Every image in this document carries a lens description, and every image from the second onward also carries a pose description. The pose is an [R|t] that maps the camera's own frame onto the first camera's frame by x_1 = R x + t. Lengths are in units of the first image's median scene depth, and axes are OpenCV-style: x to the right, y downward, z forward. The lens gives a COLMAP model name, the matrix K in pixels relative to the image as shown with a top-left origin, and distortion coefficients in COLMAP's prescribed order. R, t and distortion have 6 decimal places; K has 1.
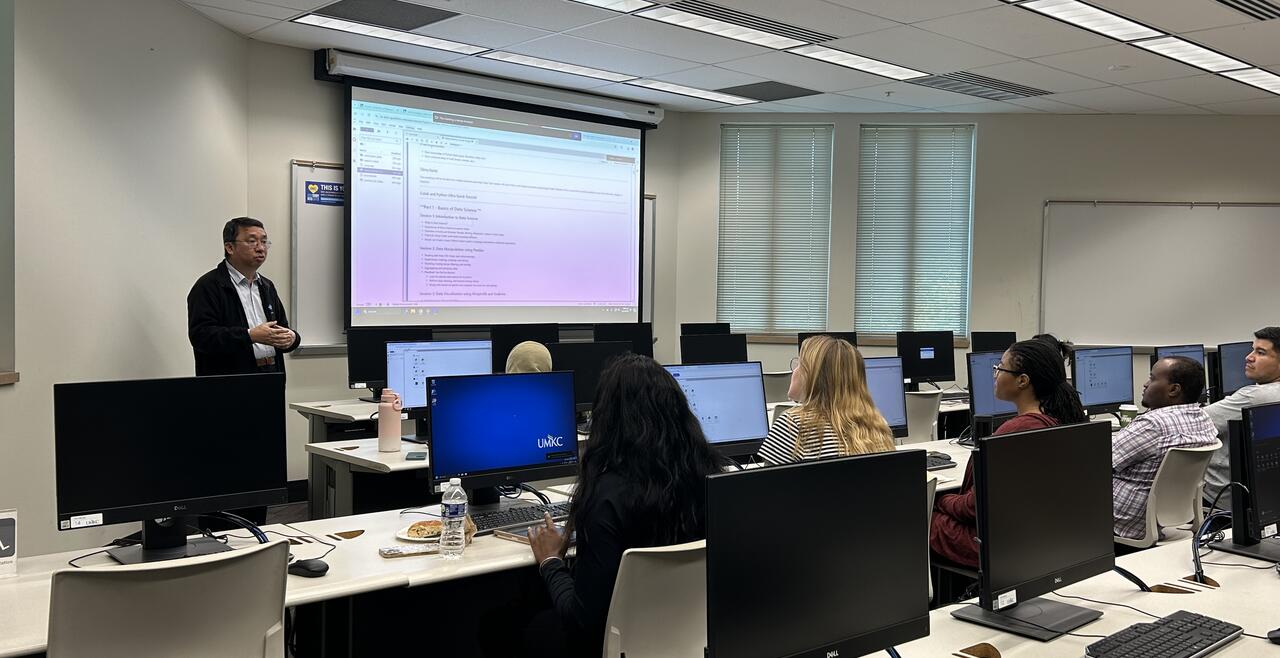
lens RADIAL K [[1107.3, 0, 640.0], [0, 1107.3, 329.0], [0, 0, 1]] dist [0.095713, -0.119725]
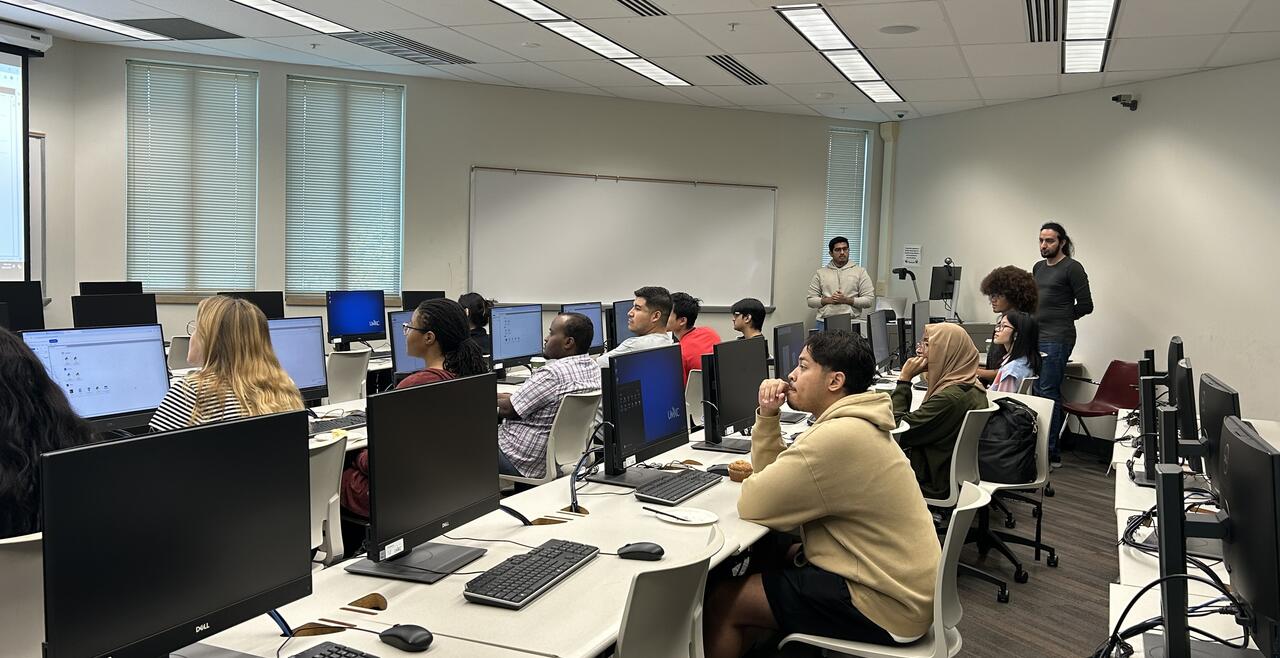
lens RADIAL K [[1107.3, 0, 640.0], [0, 1107.3, 329.0], [0, 0, 1]] dist [0.095713, -0.119725]
pose [[0.884813, -0.019150, 0.465553, 0.016570], [0.002106, 0.999309, 0.037103, 0.000079], [-0.465942, -0.031849, 0.884242, -0.003868]]
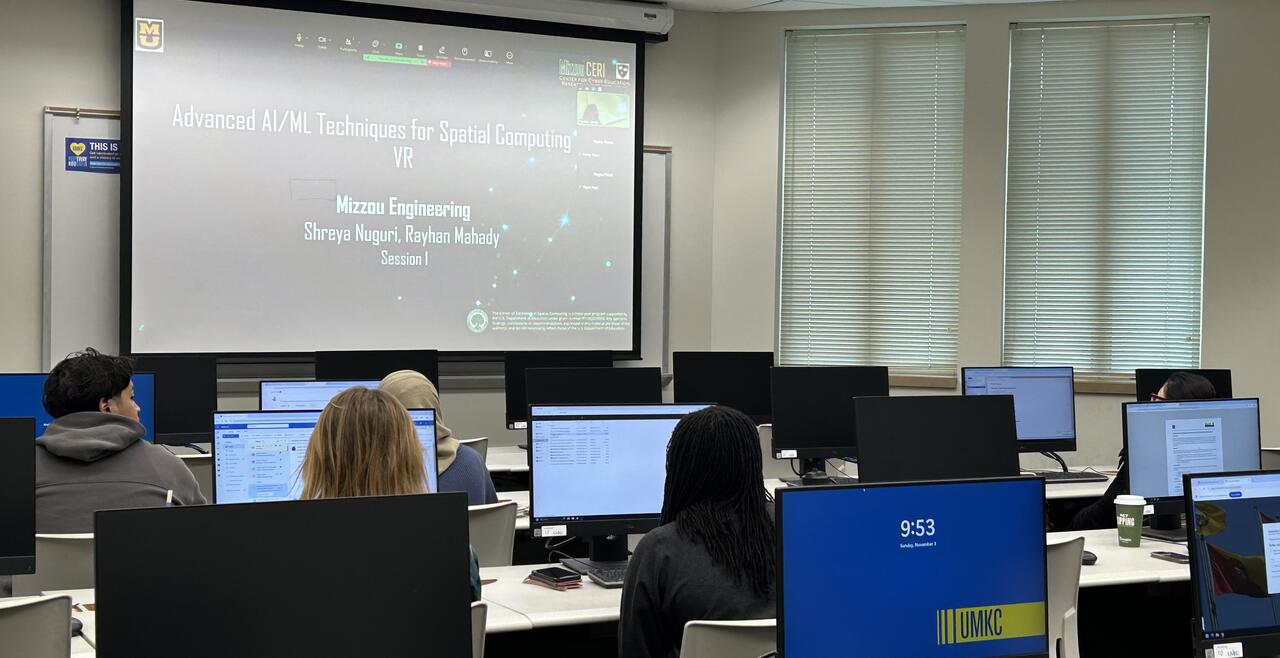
lens RADIAL K [[1814.1, 0, 640.0], [0, 1814.1, 329.0], [0, 0, 1]] dist [0.078066, 0.007709]
pose [[0.977141, 0.001735, -0.212587, 0.279914], [-0.005957, 0.999798, -0.019219, 0.001891], [0.212511, 0.020046, 0.976953, -0.000034]]
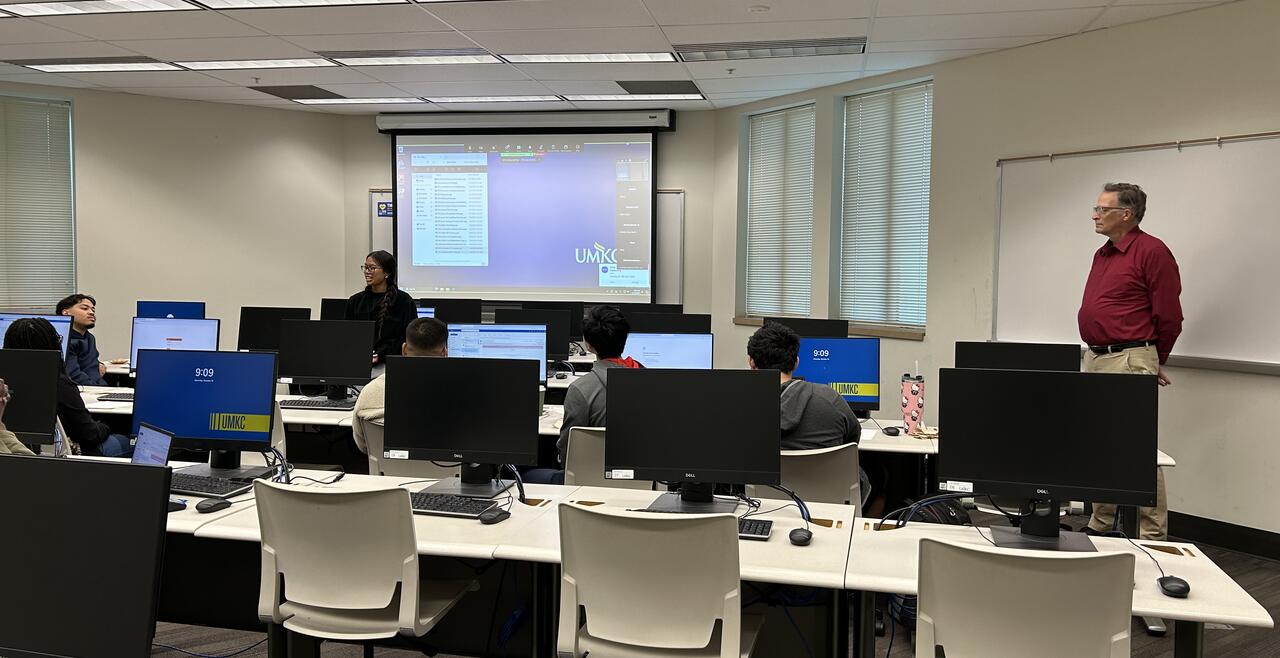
lens RADIAL K [[956.7, 0, 640.0], [0, 956.7, 329.0], [0, 0, 1]] dist [0.061089, -0.001725]
pose [[0.618659, 0.039220, -0.784680, 0.975001], [-0.031144, 0.999192, 0.025388, -0.005036], [0.785042, 0.008732, 0.619381, 0.485457]]
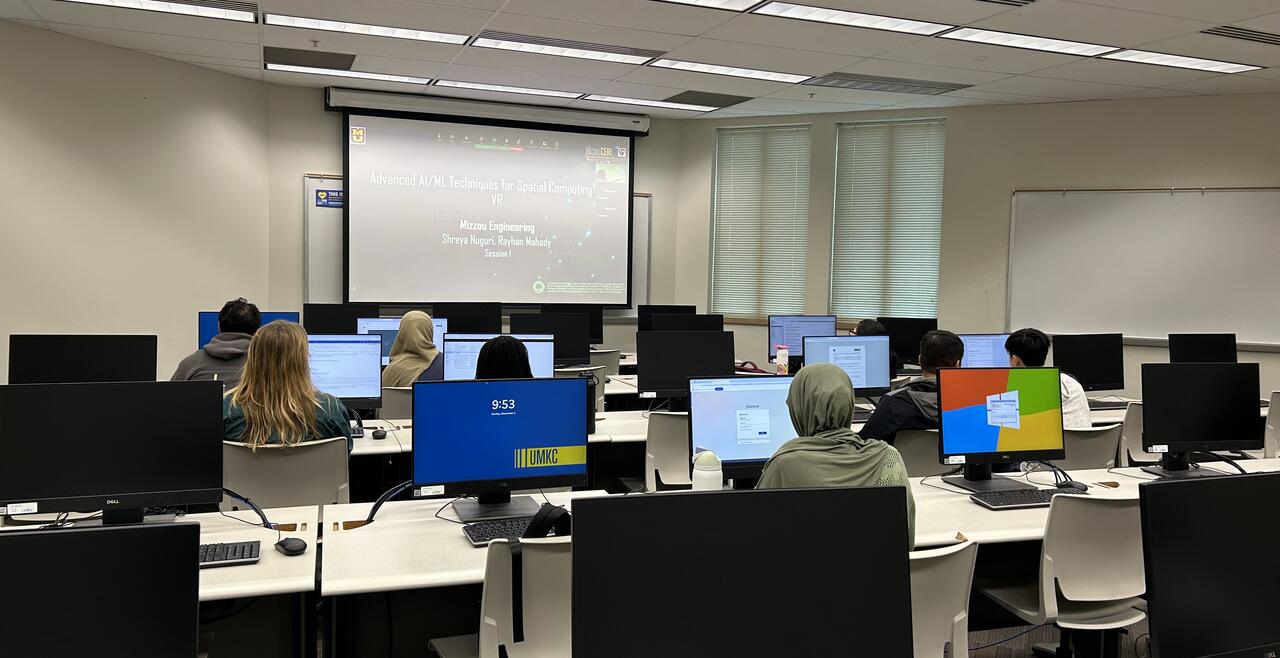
lens RADIAL K [[970.2, 0, 640.0], [0, 970.2, 329.0], [0, 0, 1]] dist [0.062978, -0.000795]
pose [[0.940498, 0.024940, -0.338884, 0.453907], [-0.018615, 0.999587, 0.021904, -0.002802], [0.339290, -0.014292, 0.940573, 0.060517]]
